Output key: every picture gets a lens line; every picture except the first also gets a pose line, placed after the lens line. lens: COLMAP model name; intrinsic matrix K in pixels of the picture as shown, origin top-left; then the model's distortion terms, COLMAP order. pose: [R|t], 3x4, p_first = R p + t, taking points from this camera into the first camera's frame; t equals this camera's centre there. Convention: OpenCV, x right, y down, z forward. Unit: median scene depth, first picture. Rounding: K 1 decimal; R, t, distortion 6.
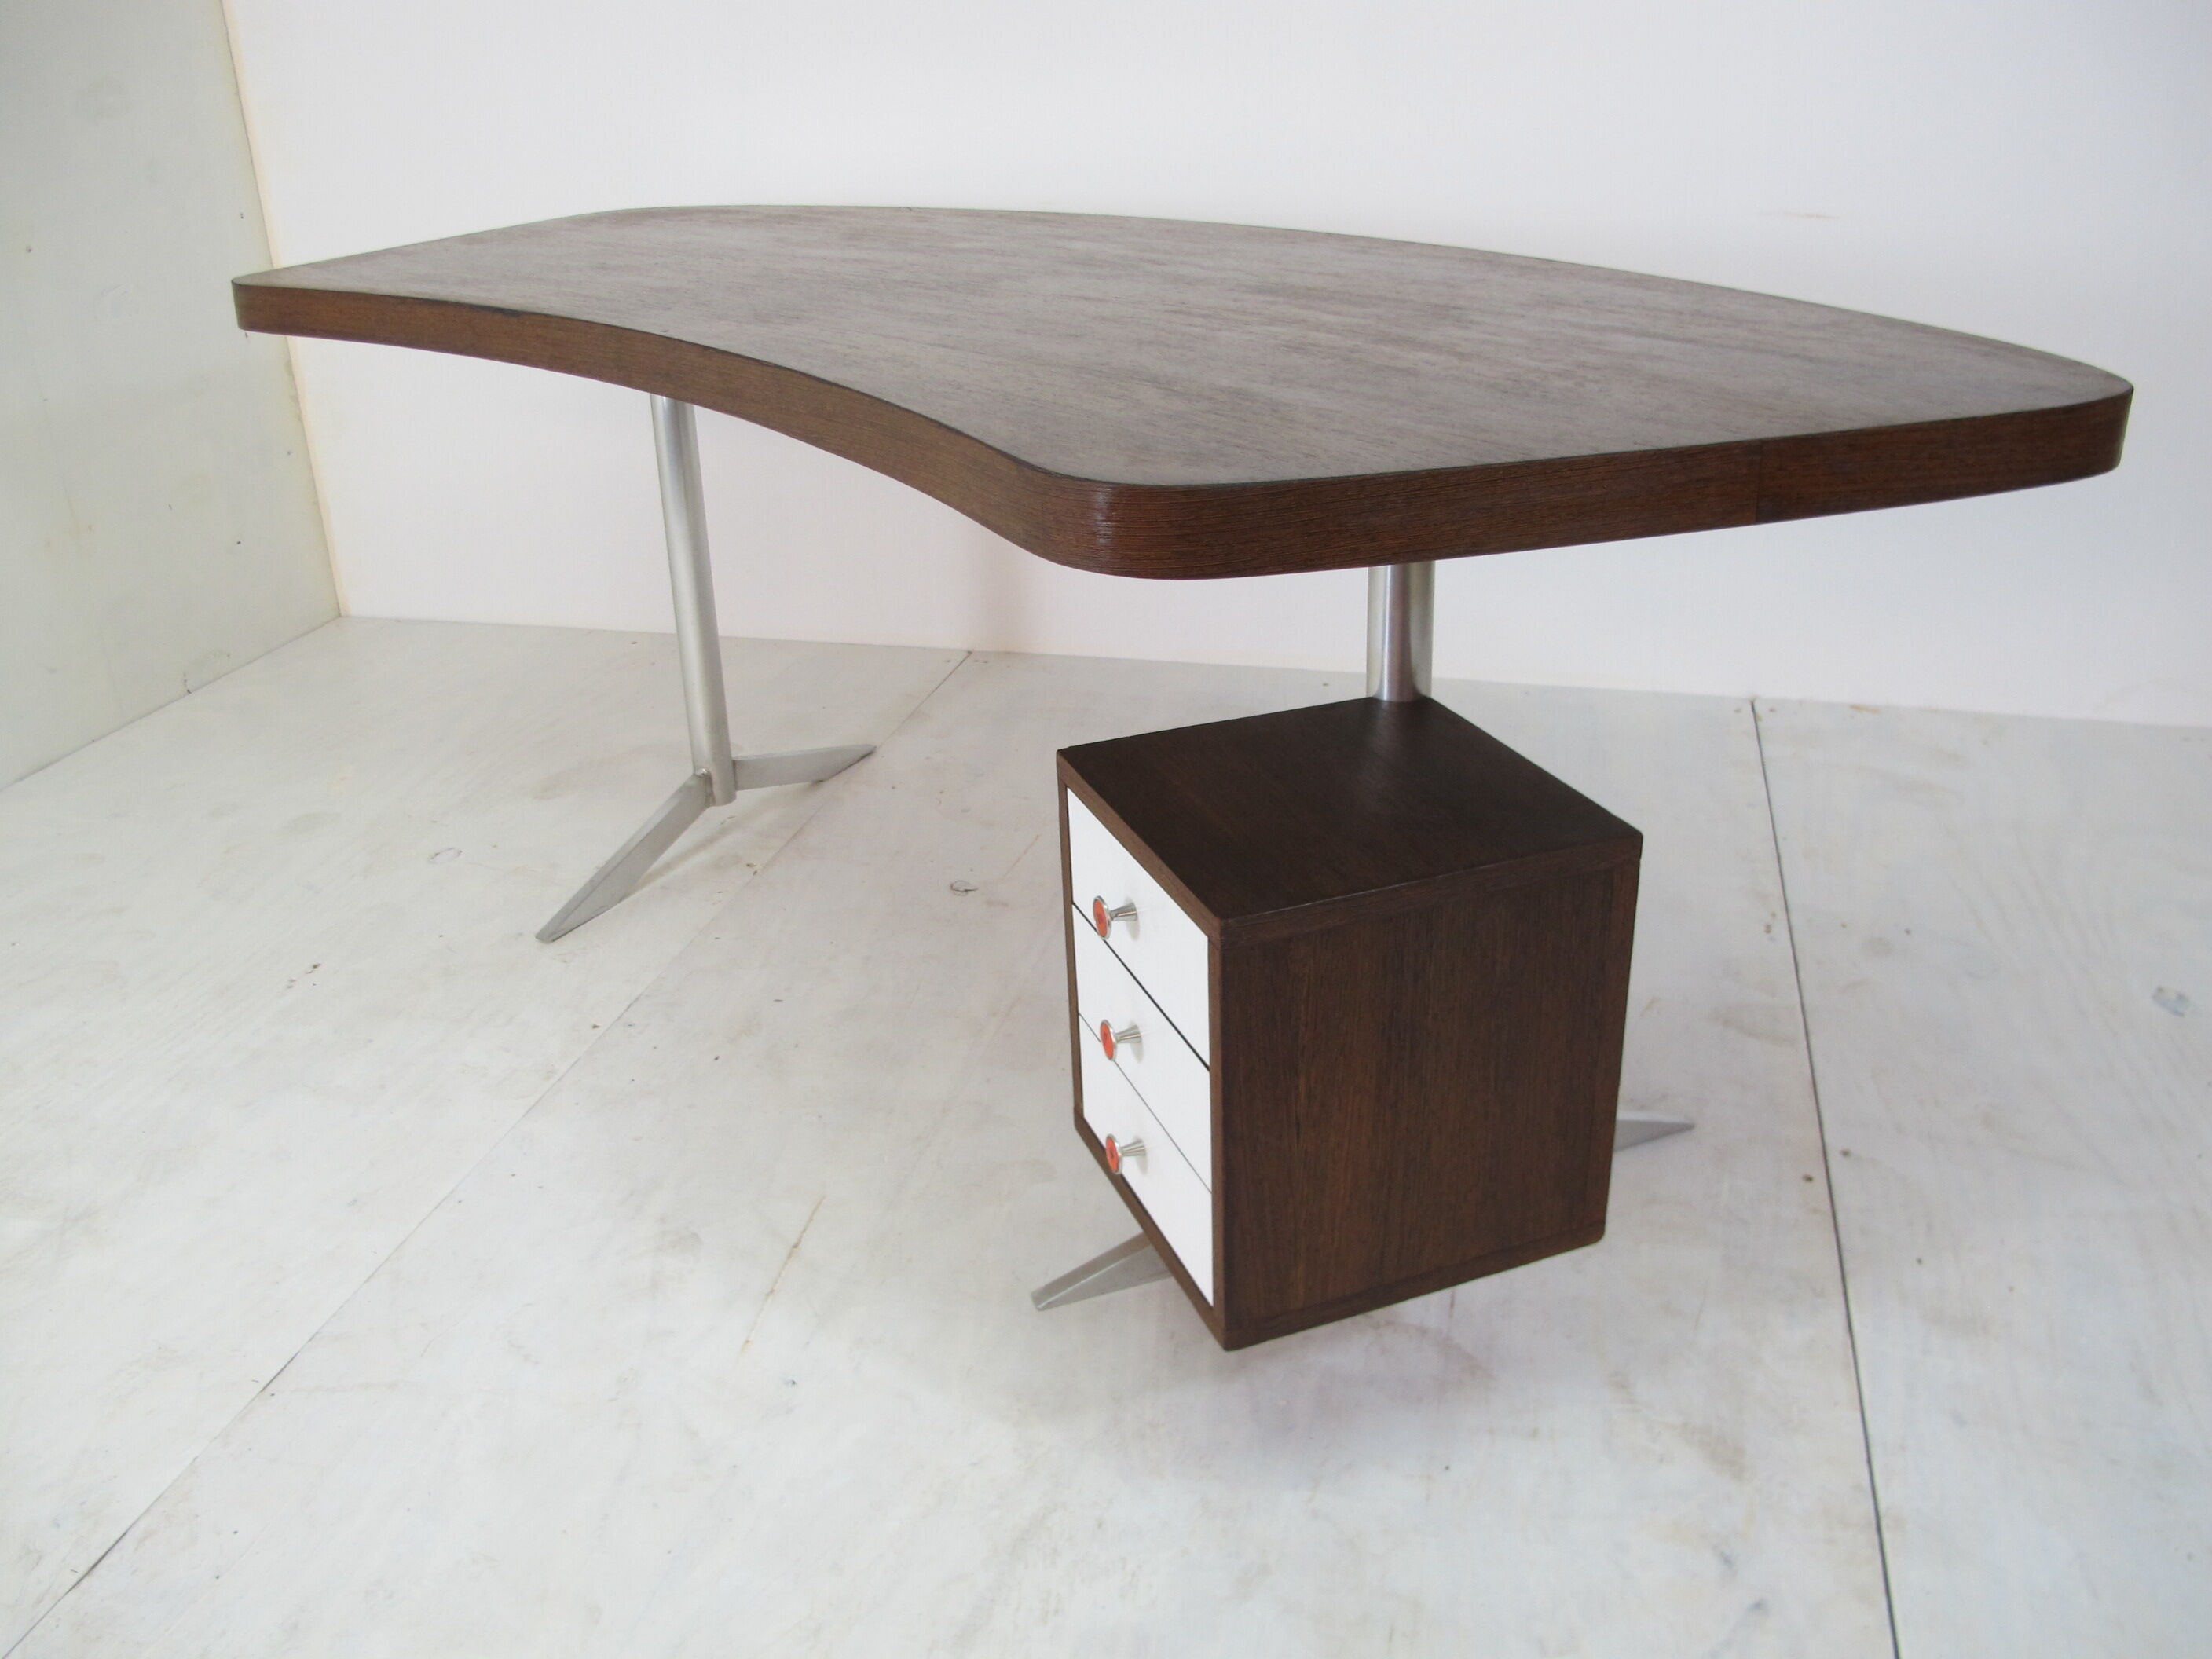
lens RADIAL K [[1844.5, 0, 1111.9], [0, 1844.5, 833.1], [0, 0, 1]] dist [-0.135551, 0.096265]
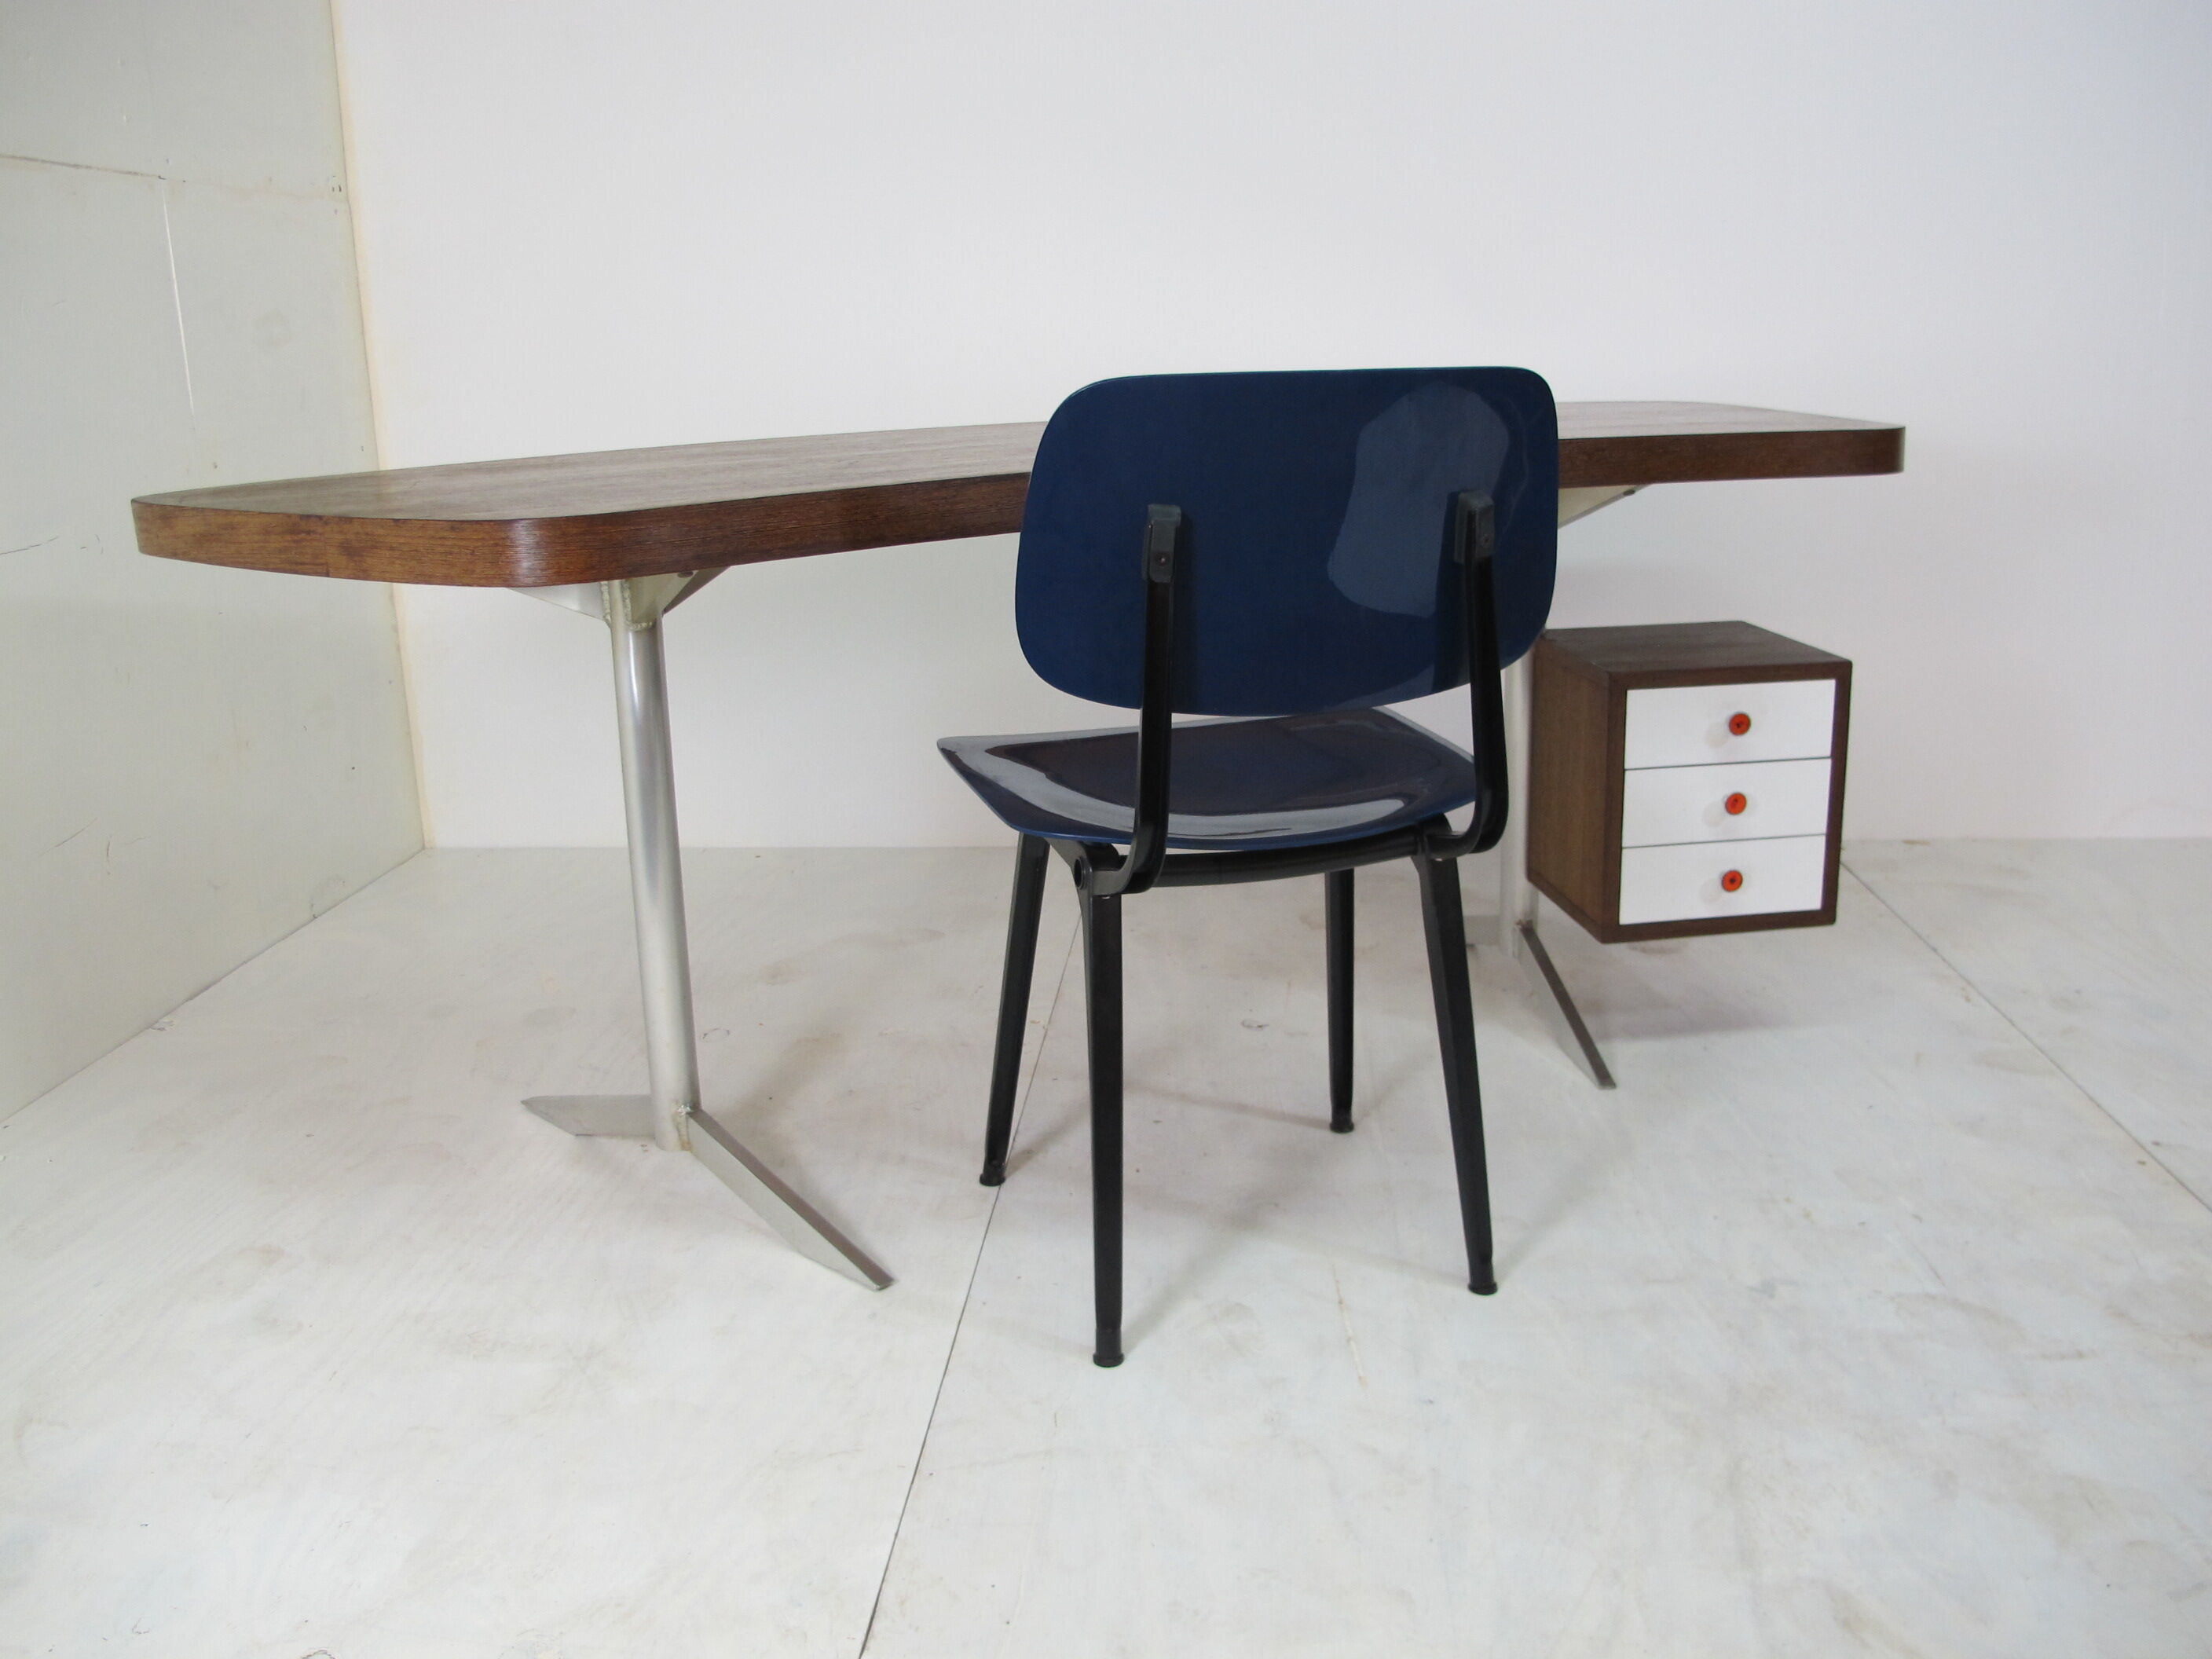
lens RADIAL K [[1844.5, 0, 1121.8], [0, 1844.5, 812.9], [0, 0, 1]] dist [-0.135551, 0.096265]
pose [[0.983330, -0.042763, 0.176731, -0.488199], [0.073507, 0.982480, -0.171262, 0.123705], [-0.166311, 0.181398, 0.969245, -0.054794]]
